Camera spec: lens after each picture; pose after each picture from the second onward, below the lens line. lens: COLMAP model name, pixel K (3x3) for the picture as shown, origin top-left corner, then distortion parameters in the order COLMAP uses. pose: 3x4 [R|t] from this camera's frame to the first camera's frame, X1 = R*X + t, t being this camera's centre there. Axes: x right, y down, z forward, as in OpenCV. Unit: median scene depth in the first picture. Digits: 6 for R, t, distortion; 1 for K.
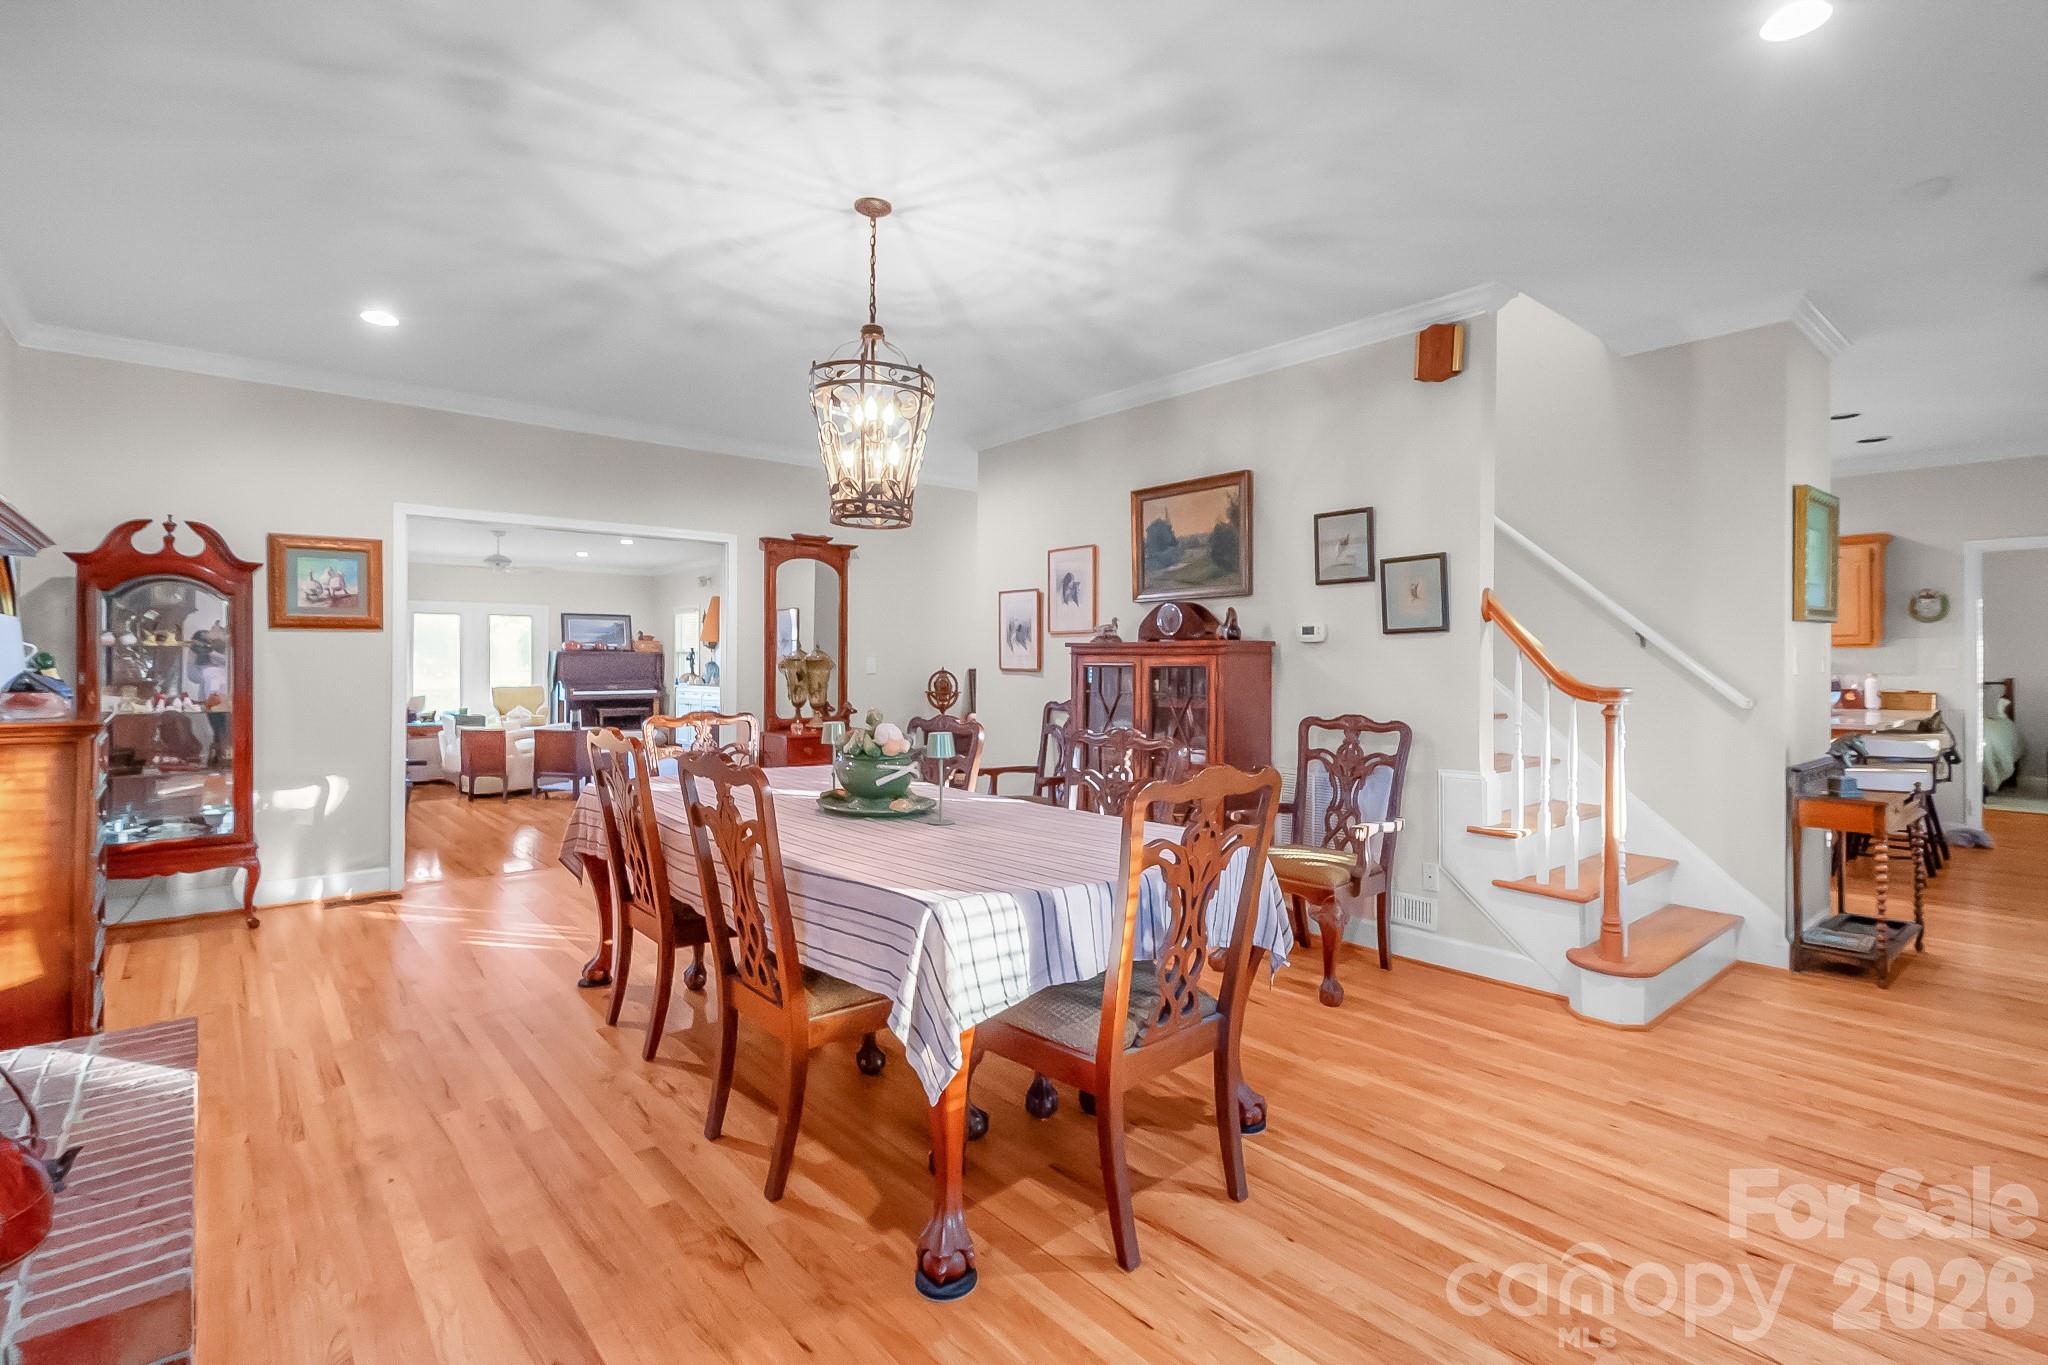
lens RADIAL K [[926.1, 0, 1073.3], [0, 926.1, 658.7], [0, 0, 1]] dist [0.005182, -0.002565]
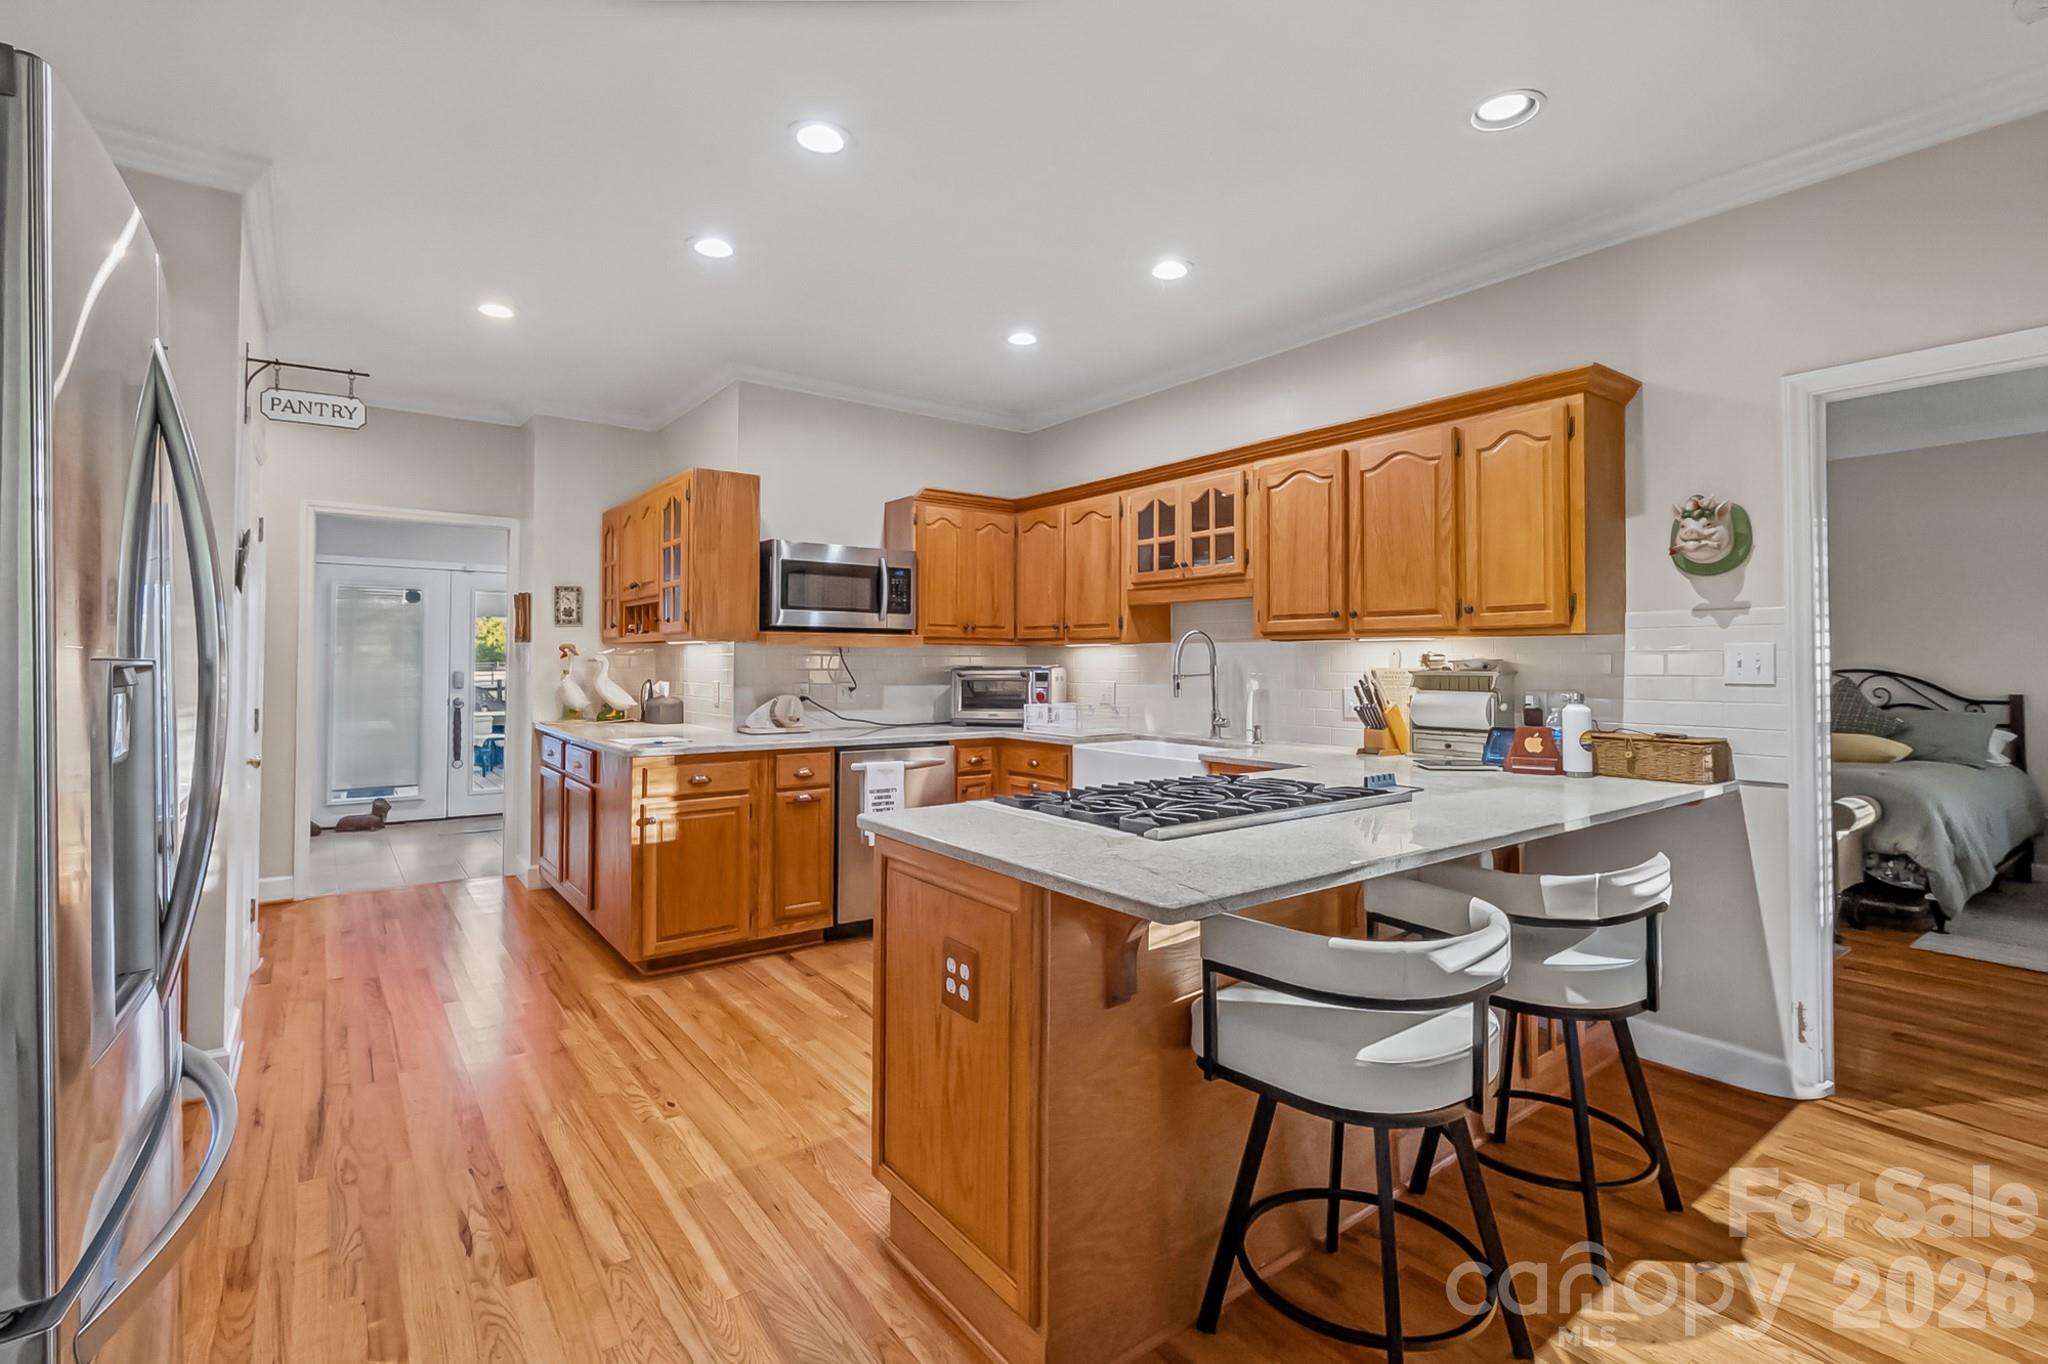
lens RADIAL K [[945.0, 0, 1011.6], [0, 945.0, 647.3], [0, 0, 1]] dist [0.002648, 0.000231]
pose [[0.997605, 0.001107, -0.069154, 1.037691], [-0.002171, 0.999880, -0.015323, 0.002159], [0.069129, 0.015436, 0.997488, 0.892486]]
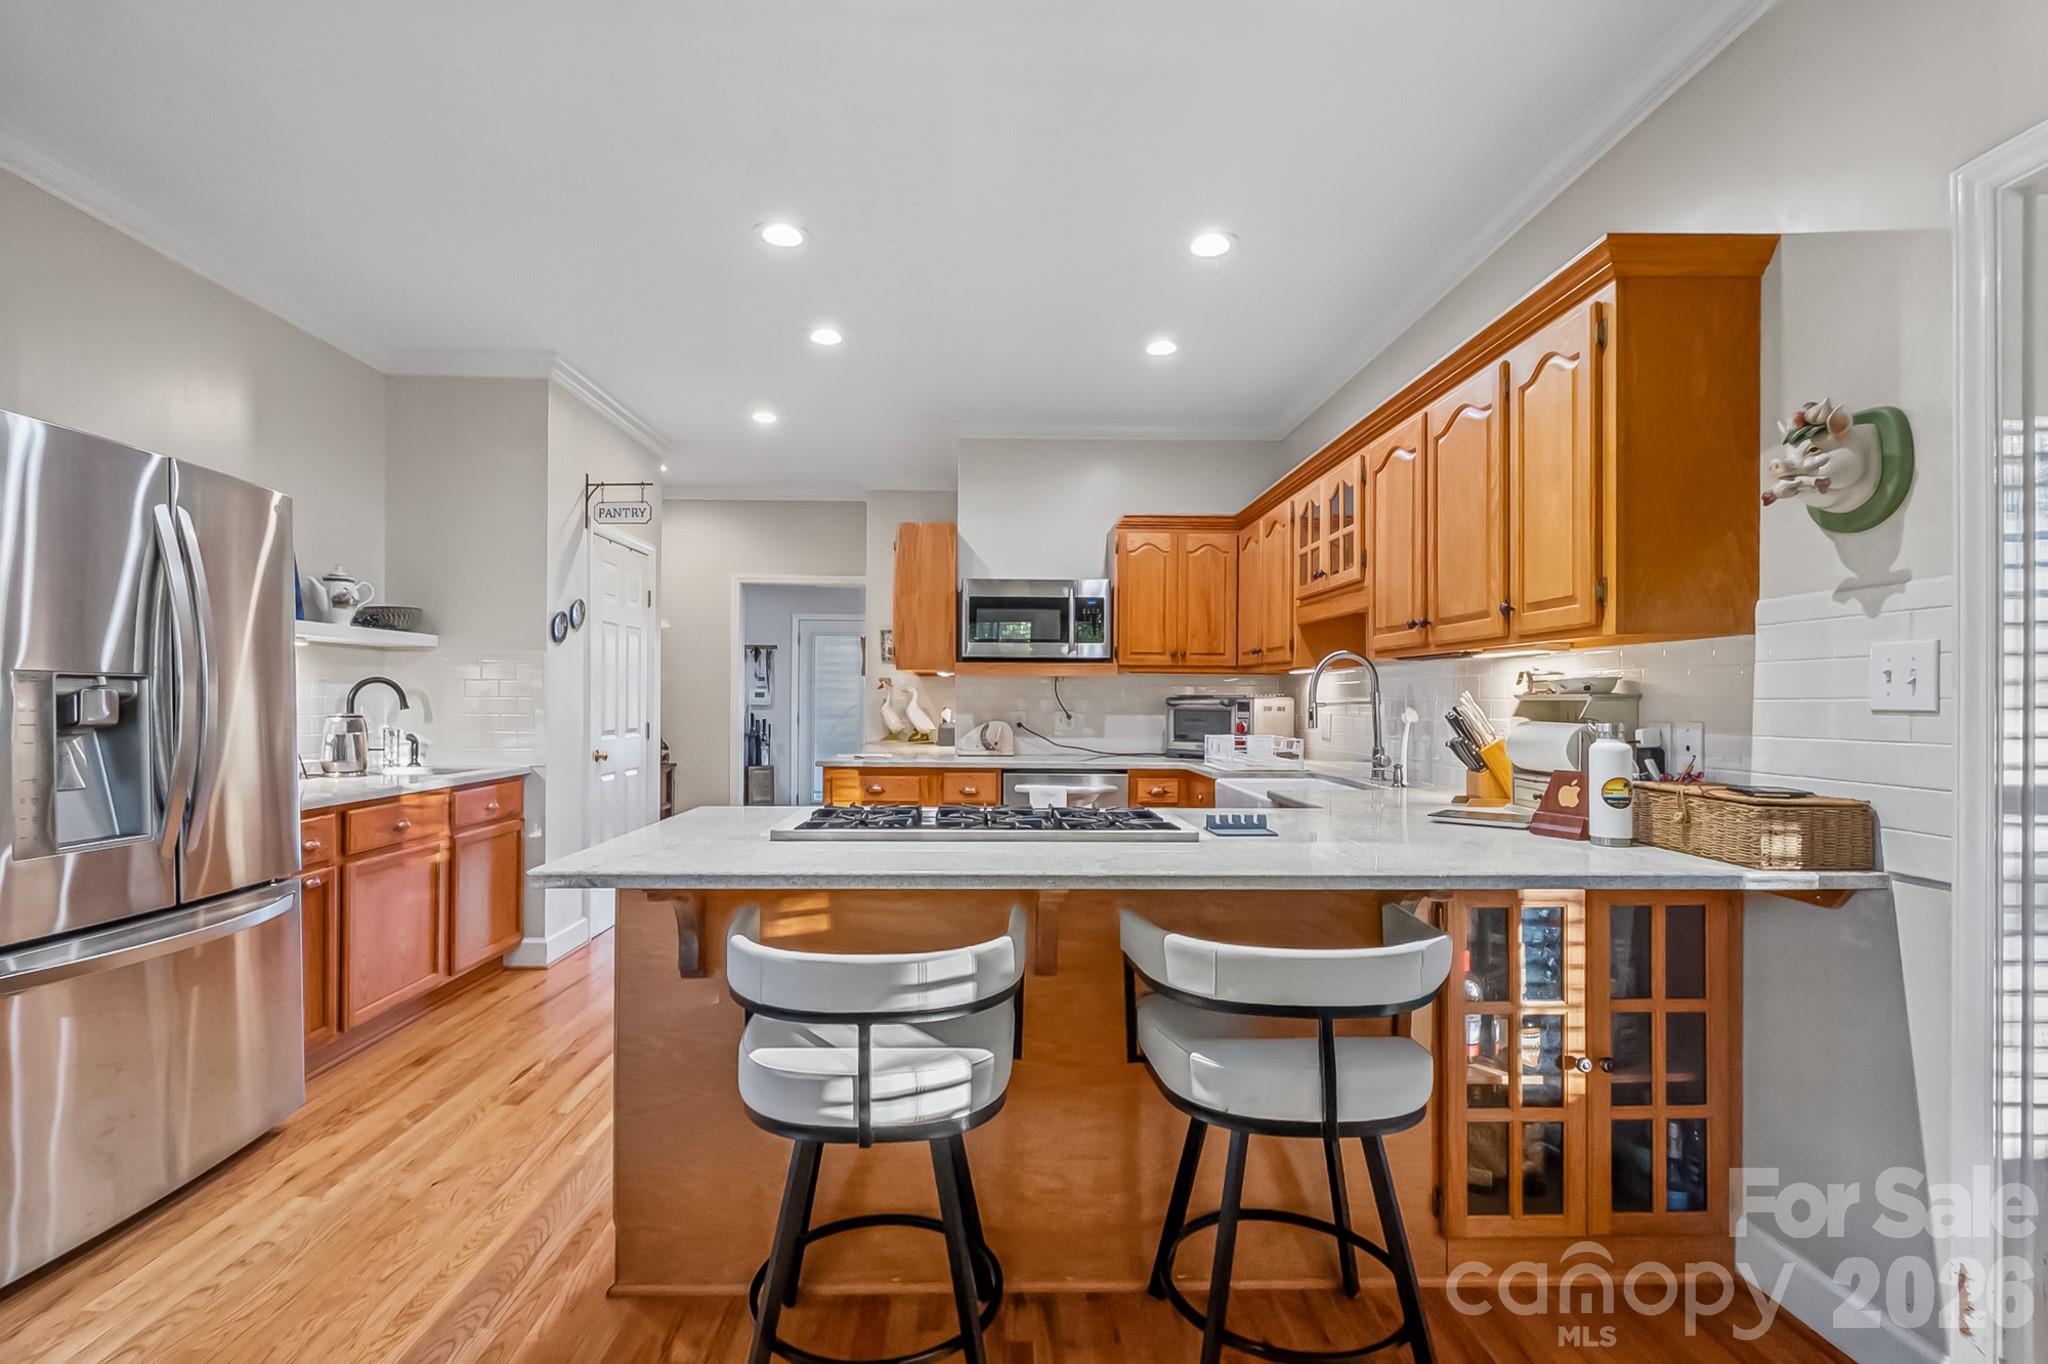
lens RADIAL K [[945.0, 0, 963.9], [0, 945.0, 695.5], [0, 0, 1]] dist [0.002648, 0.000231]
pose [[0.762157, 0.001486, -0.647390, 1.485828], [-0.004650, 0.999984, -0.003179, 0.014088], [0.647375, 0.005433, 0.762152, 1.047882]]
